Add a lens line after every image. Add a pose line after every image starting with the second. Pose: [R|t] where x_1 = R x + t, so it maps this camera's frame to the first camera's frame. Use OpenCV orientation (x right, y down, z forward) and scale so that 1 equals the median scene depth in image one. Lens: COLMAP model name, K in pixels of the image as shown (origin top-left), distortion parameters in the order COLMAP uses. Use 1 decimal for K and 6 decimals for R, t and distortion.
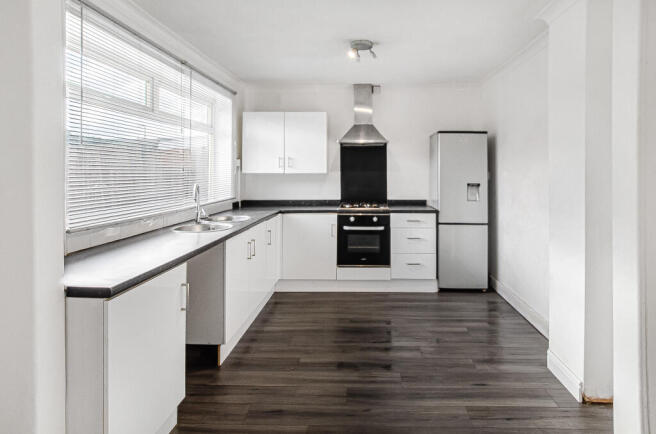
lens RADIAL K [[361.6, 0, 328.1], [0, 361.6, 177.6], [0, 0, 1]] dist [-0.004201, -0.001480]
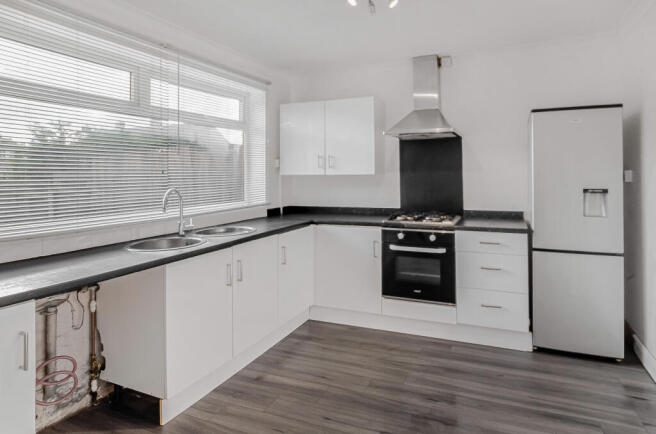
lens RADIAL K [[361.6, 0, 328.1], [0, 361.6, 177.6], [0, 0, 1]] dist [-0.004201, -0.001480]
pose [[0.936766, -0.005741, -0.349908, 0.183450], [0.003916, 0.999975, -0.005923, -0.001639], [0.349933, 0.004178, 0.936765, 0.243494]]
